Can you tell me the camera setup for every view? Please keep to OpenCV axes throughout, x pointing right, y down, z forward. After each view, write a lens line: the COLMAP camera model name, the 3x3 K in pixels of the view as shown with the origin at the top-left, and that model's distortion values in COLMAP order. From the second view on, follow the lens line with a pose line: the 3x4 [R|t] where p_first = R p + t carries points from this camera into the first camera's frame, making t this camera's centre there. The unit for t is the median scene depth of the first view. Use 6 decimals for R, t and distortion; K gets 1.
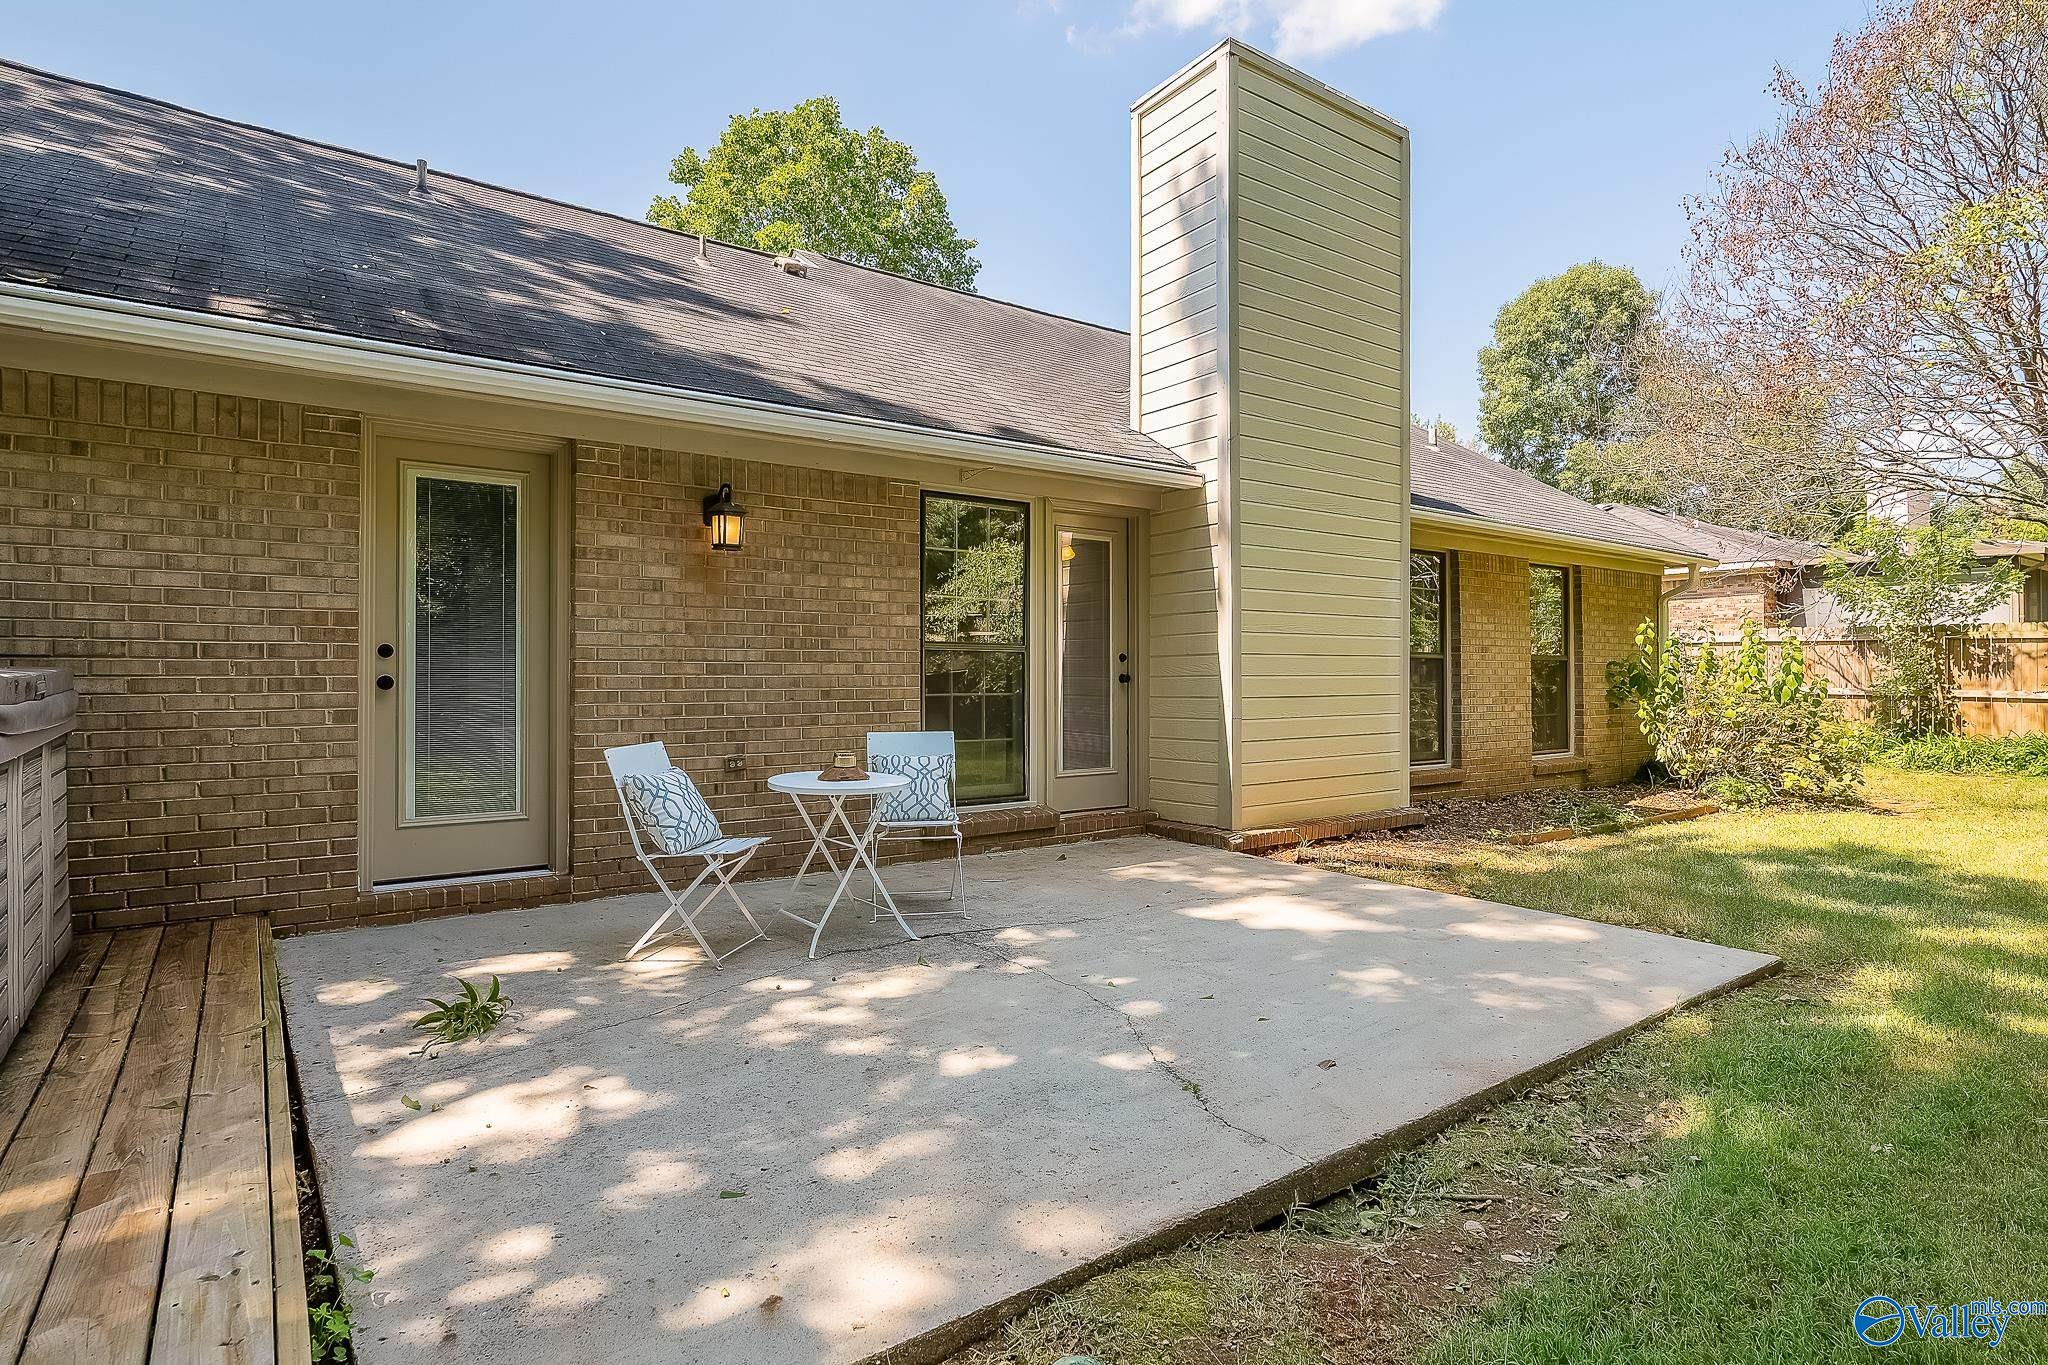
lens RADIAL K [[1060.5, 0, 1024.4], [0, 1060.5, 668.5], [0, 0, 1]] dist [-0.004146, 0.000145]
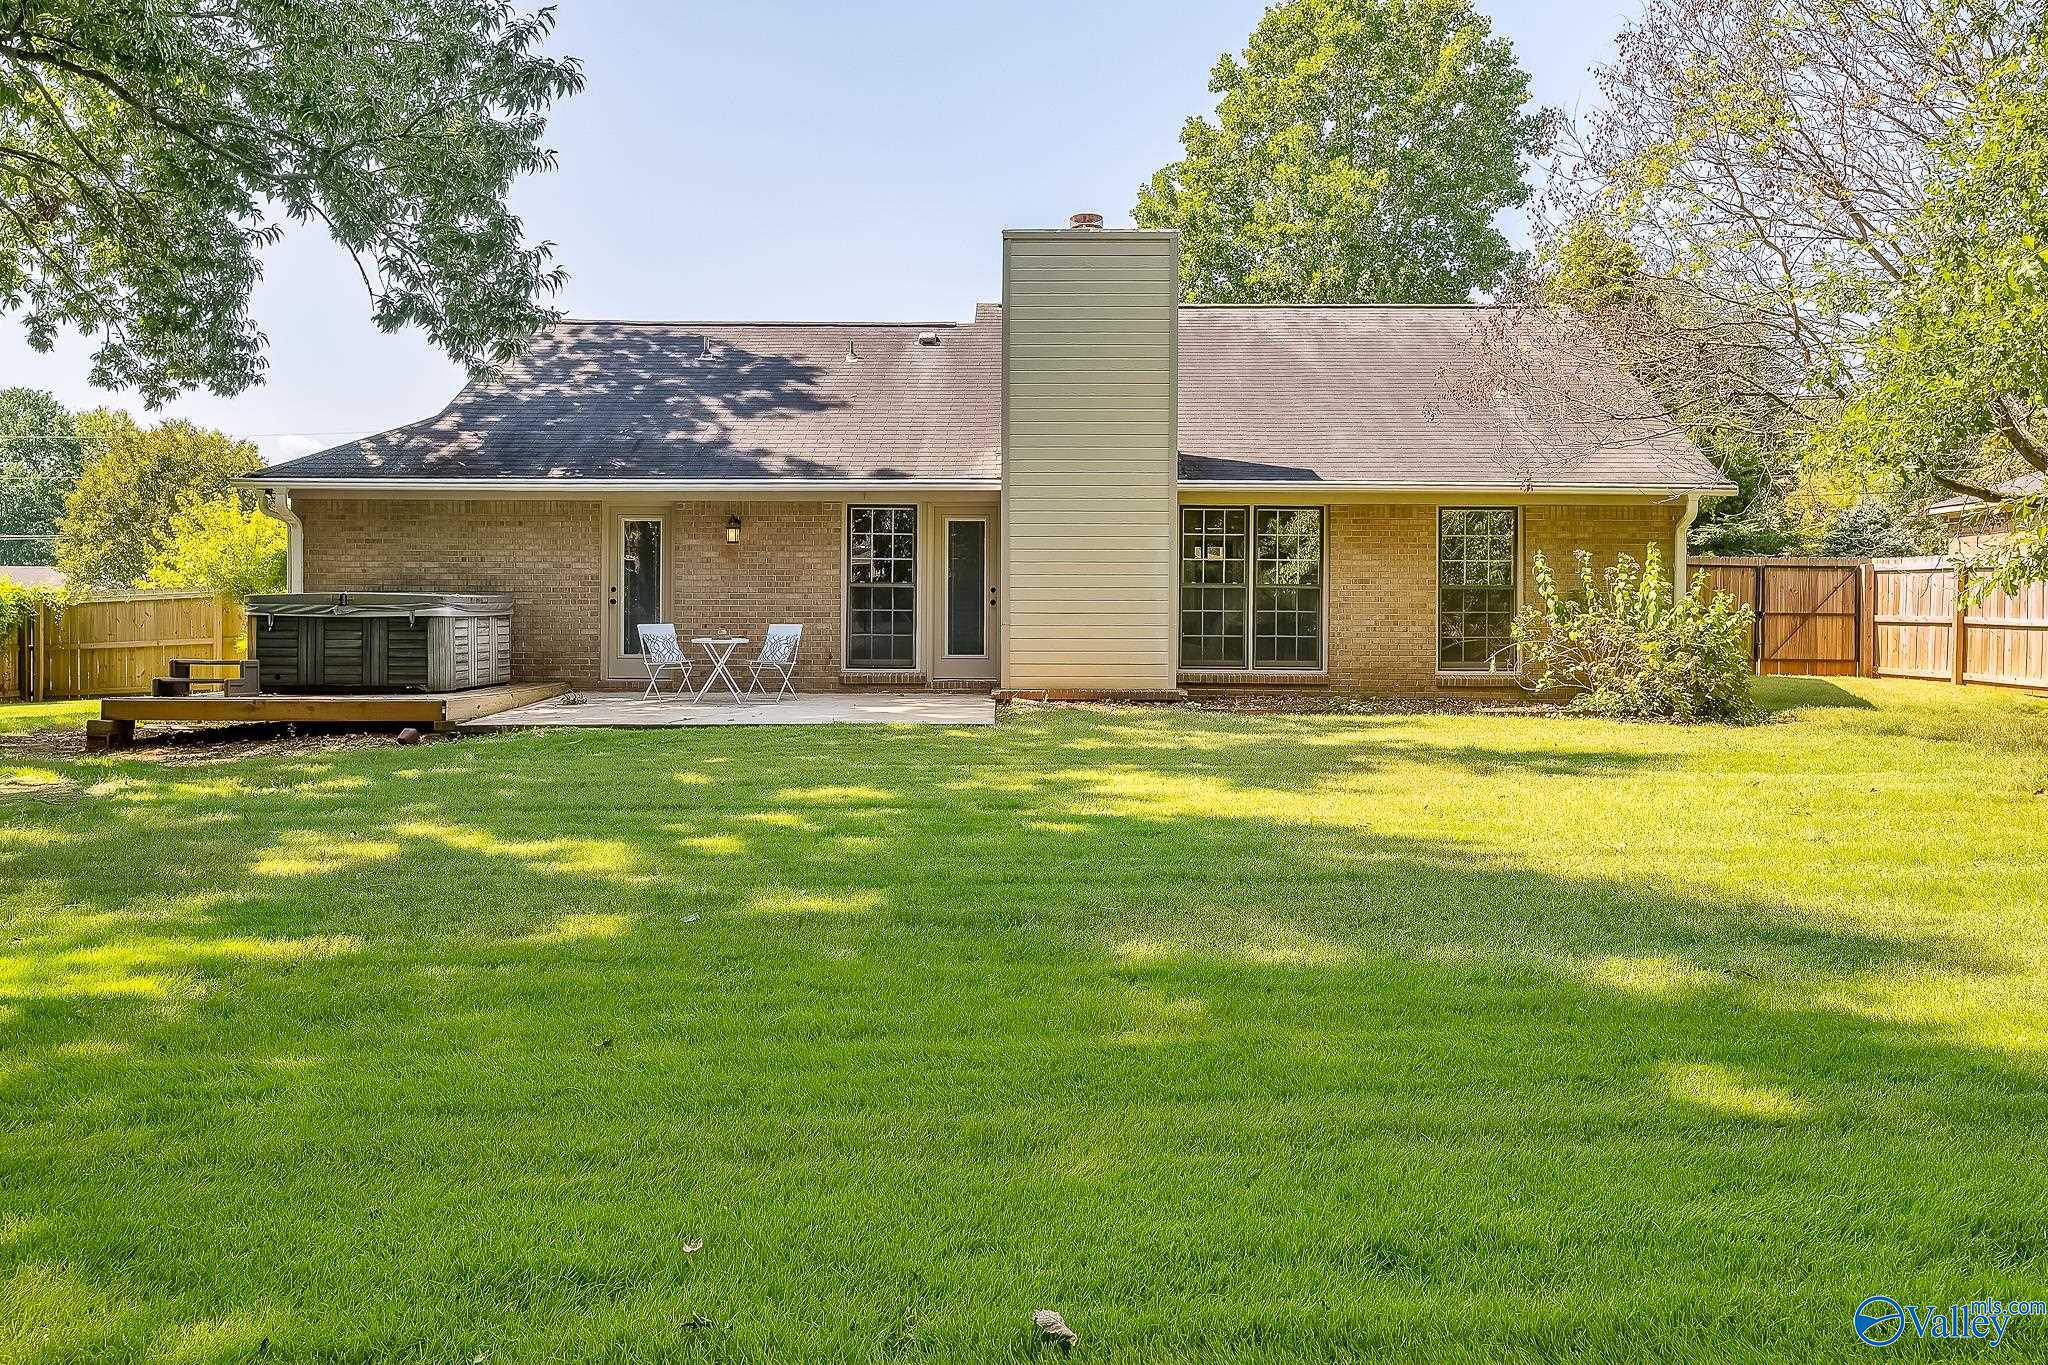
lens RADIAL K [[1527.6, 0, 1041.7], [0, 1527.6, 635.3], [0, 0, 1]] dist [-0.006563, -0.000815]
pose [[0.803872, 0.011953, -0.594683, 1.934378], [-0.000741, 0.999817, 0.019094, 0.018596], [0.594803, -0.014909, 0.803734, -1.086378]]
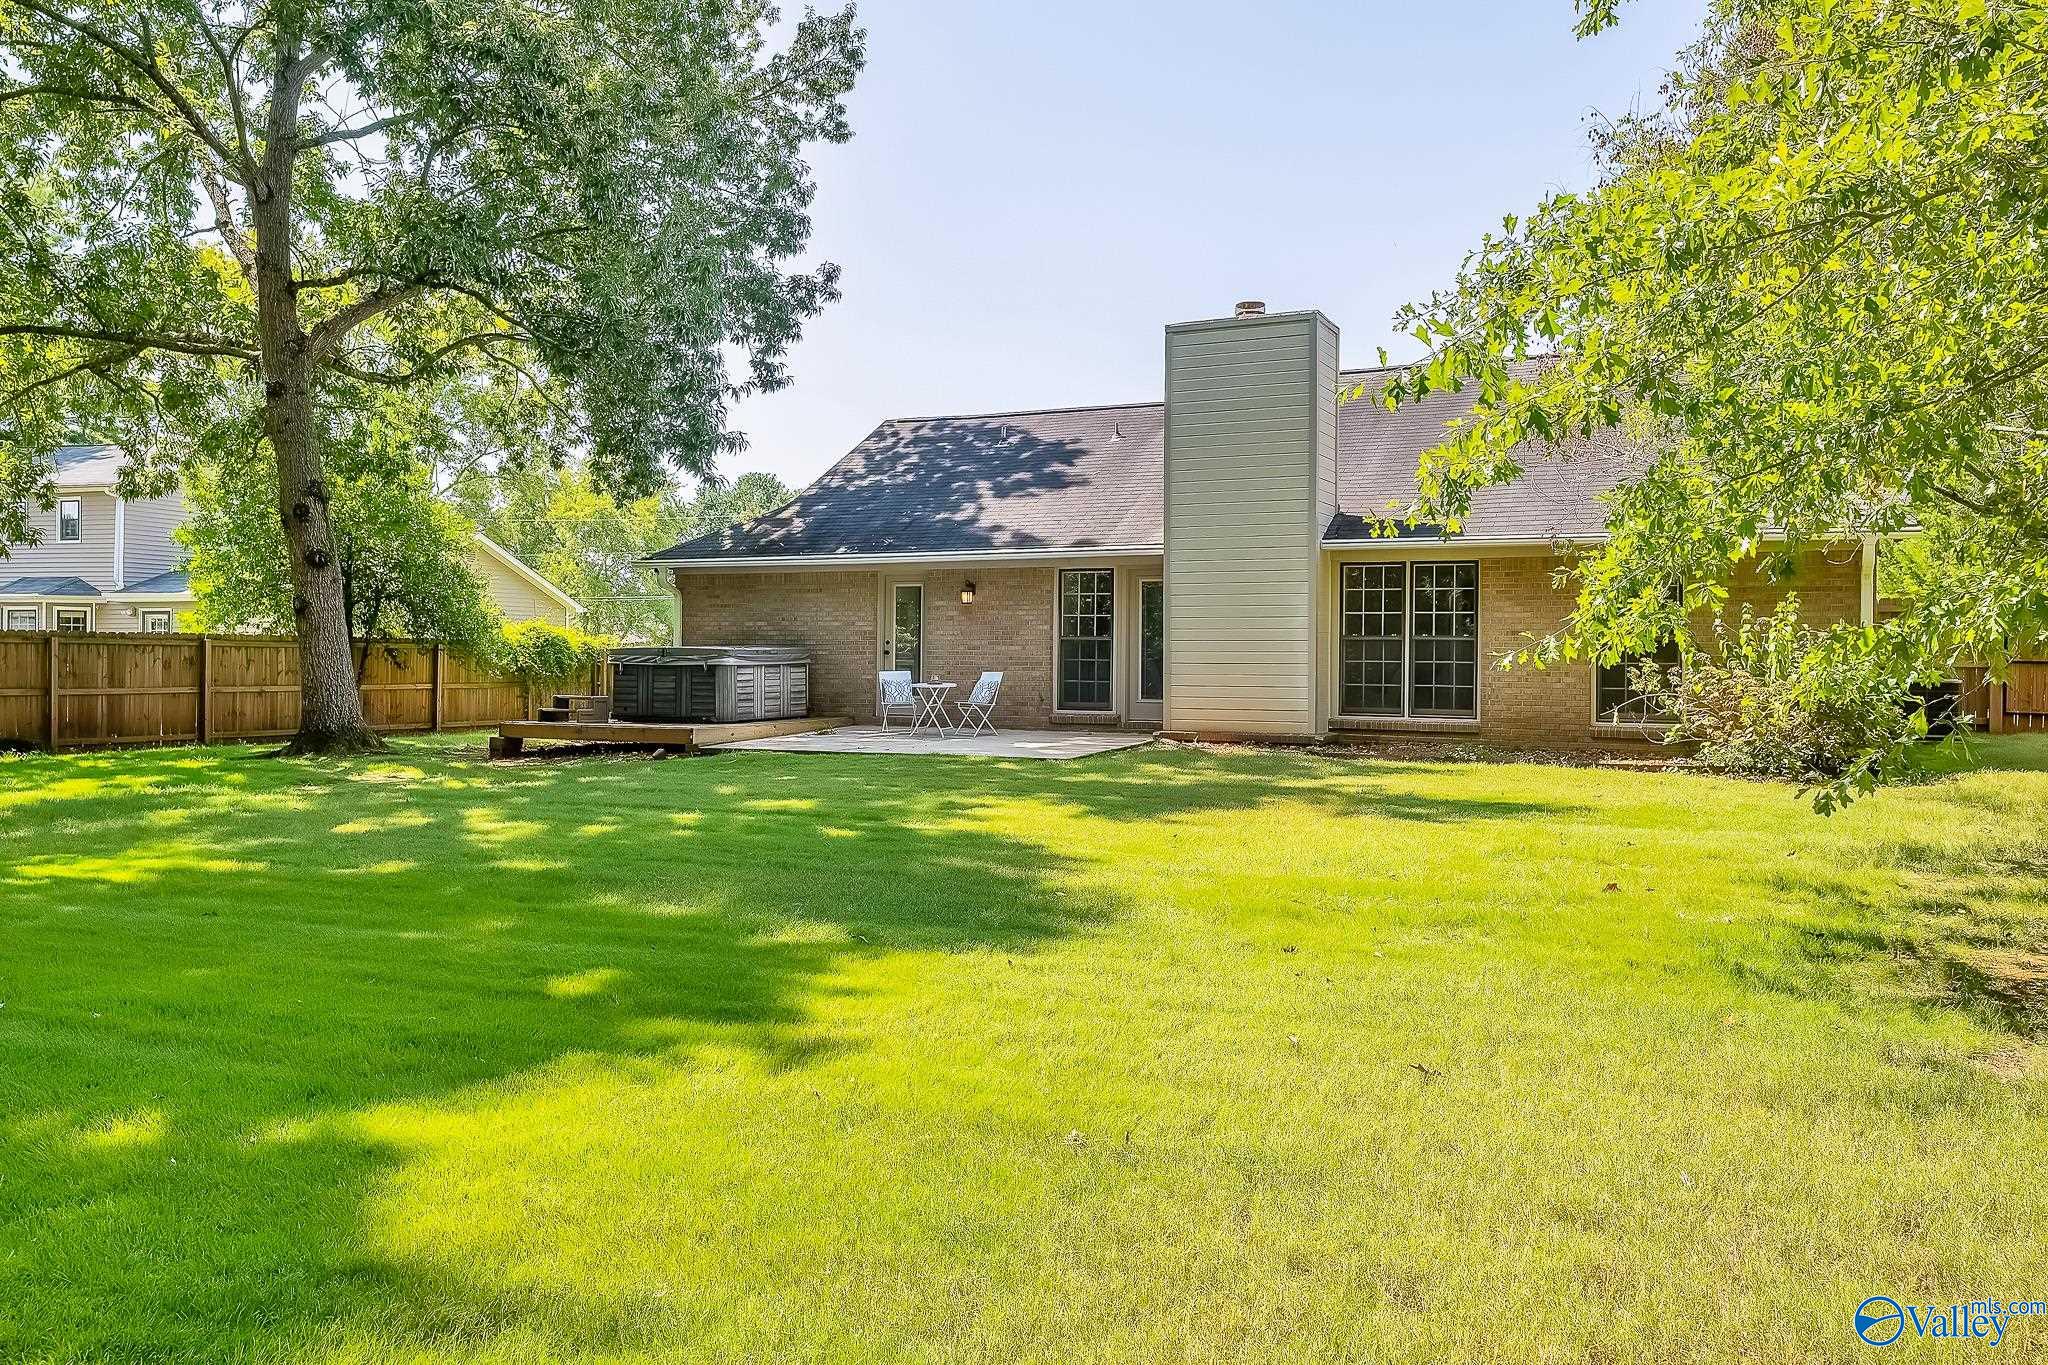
lens RADIAL K [[1488.0, 0, 1024.0], [0, 1488.0, 682.5], [0, 0, 1]] dist [0.003975, -0.000421]
pose [[0.469514, 0.021447, -0.882664, 2.802780], [0.000947, 0.999692, 0.024794, -0.005417], [0.882925, -0.012477, 0.469349, -0.591643]]
